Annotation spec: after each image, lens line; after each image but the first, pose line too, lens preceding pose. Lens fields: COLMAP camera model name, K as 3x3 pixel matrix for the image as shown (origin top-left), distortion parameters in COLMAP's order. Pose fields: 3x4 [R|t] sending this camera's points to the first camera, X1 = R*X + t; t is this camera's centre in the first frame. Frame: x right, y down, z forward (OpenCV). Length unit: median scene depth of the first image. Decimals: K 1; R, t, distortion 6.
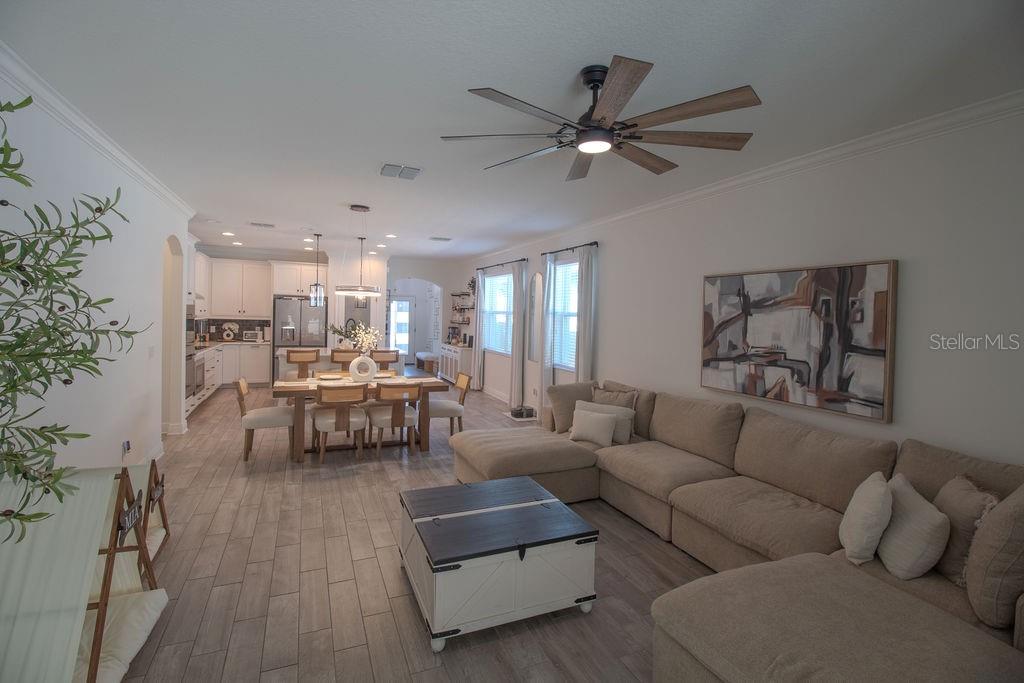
lens RADIAL K [[474.2, 0, 514.3], [0, 474.2, 324.7], [0, 0, 1]] dist [-0.014989, -0.001402]
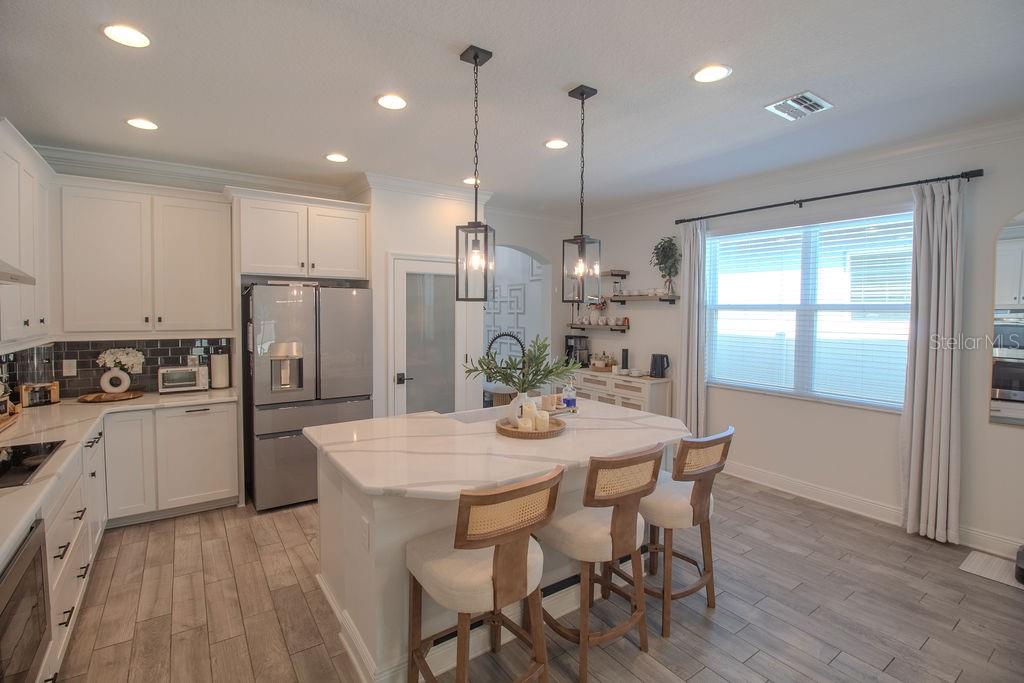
lens RADIAL K [[474.2, 0, 514.3], [0, 474.2, 324.7], [0, 0, 1]] dist [-0.014989, -0.001402]
pose [[0.981304, -0.028866, 0.190289, -0.859497], [0.025990, 0.999507, 0.017593, -0.054504], [-0.190703, -0.012318, 0.981571, 1.347383]]
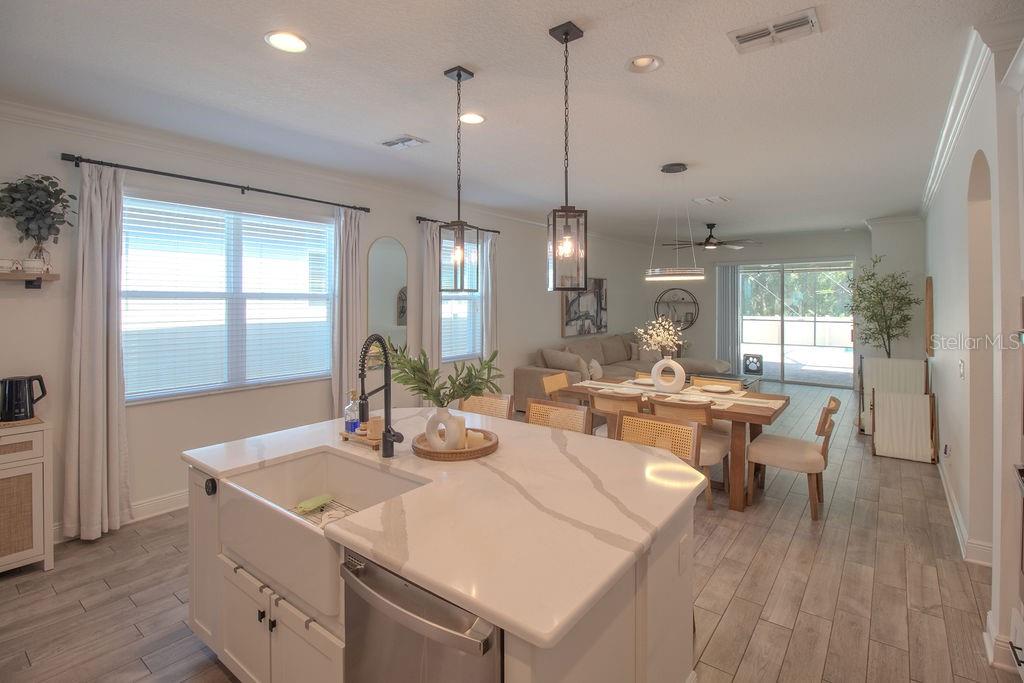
lens RADIAL K [[494.0, 0, 517.8], [0, 494.0, 293.3], [0, 0, 1]] dist [-0.029337, -0.000713]
pose [[-0.488930, -0.018926, 0.872117, -1.240539], [0.001826, 0.999740, 0.022719, -0.084961], [-0.872321, 0.012701, -0.488769, 2.222813]]
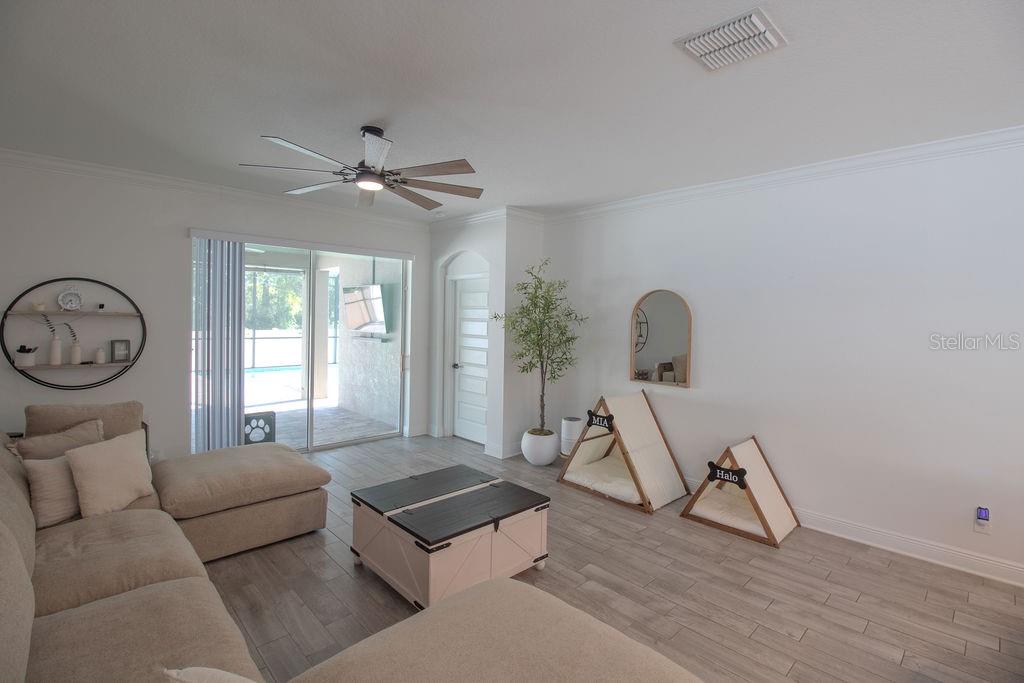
lens RADIAL K [[474.2, 0, 514.3], [0, 474.2, 324.7], [0, 0, 1]] dist [-0.014989, -0.001402]
pose [[-0.936836, -0.039427, -0.347541, 0.139931], [-0.051227, 0.998378, 0.024827, -0.023654], [0.345998, 0.041062, -0.937336, 1.405242]]
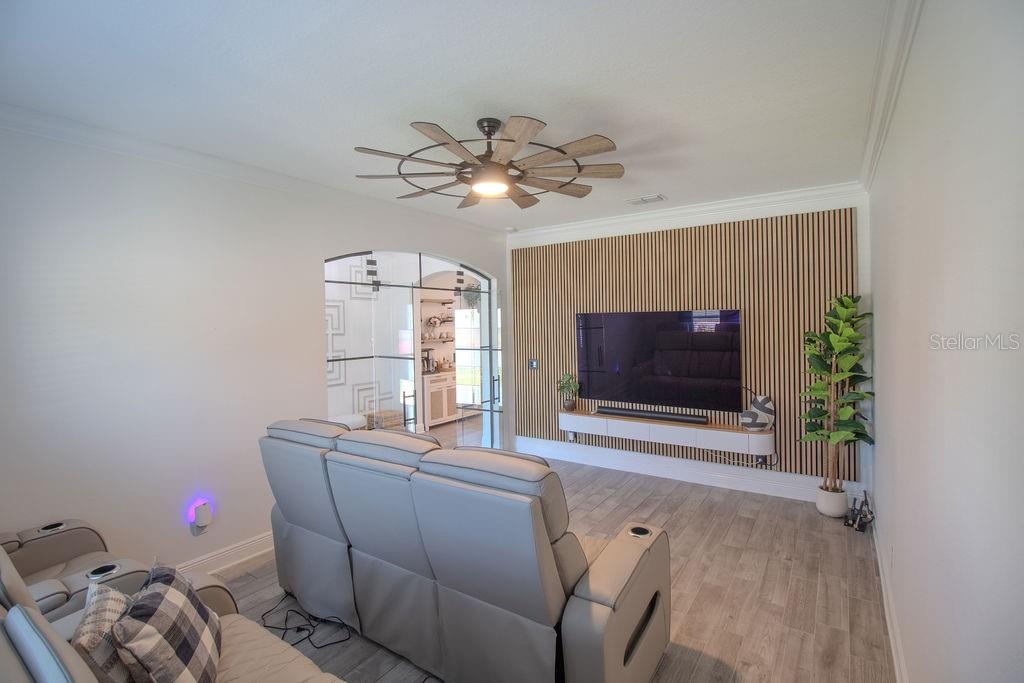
lens RADIAL K [[474.2, 0, 514.3], [0, 474.2, 324.7], [0, 0, 1]] dist [-0.014989, -0.001402]
pose [[-0.533121, -0.019634, 0.845811, -2.196703], [0.015391, 0.999340, 0.032899, -0.141686], [-0.845899, 0.030557, -0.532467, 3.542779]]
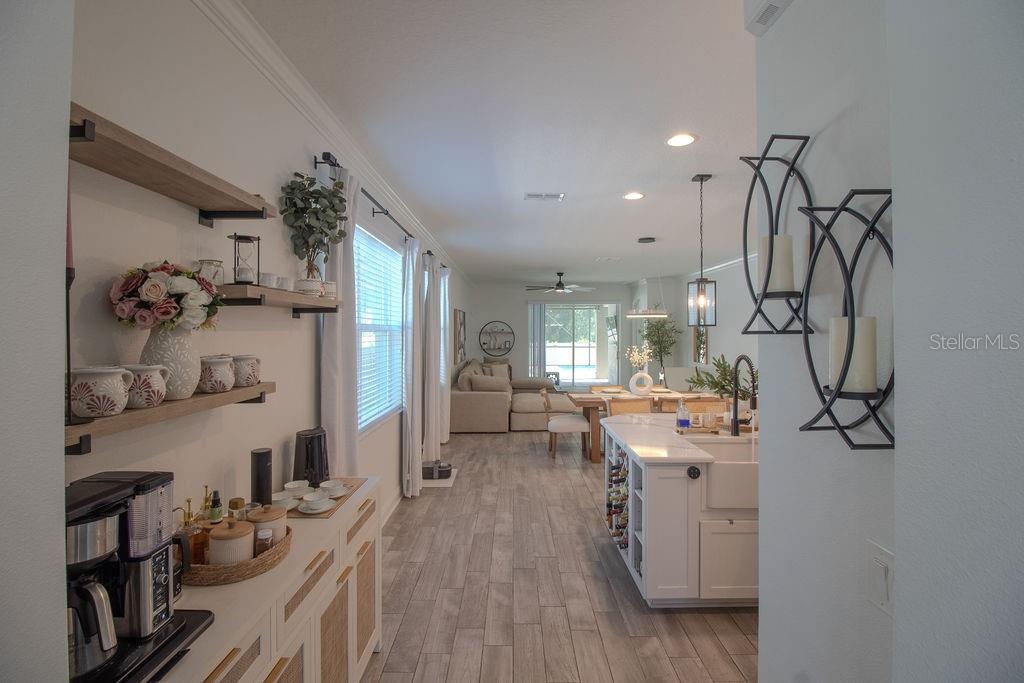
lens RADIAL K [[476.6, 0, 509.7], [0, 476.6, 327.9], [0, 0, 1]] dist [-0.001208, -0.000448]
pose [[-0.913634, -0.025763, 0.405721, -0.675828], [-0.017181, 0.999545, 0.024781, -0.084299], [-0.406174, 0.015670, -0.913661, 2.969119]]
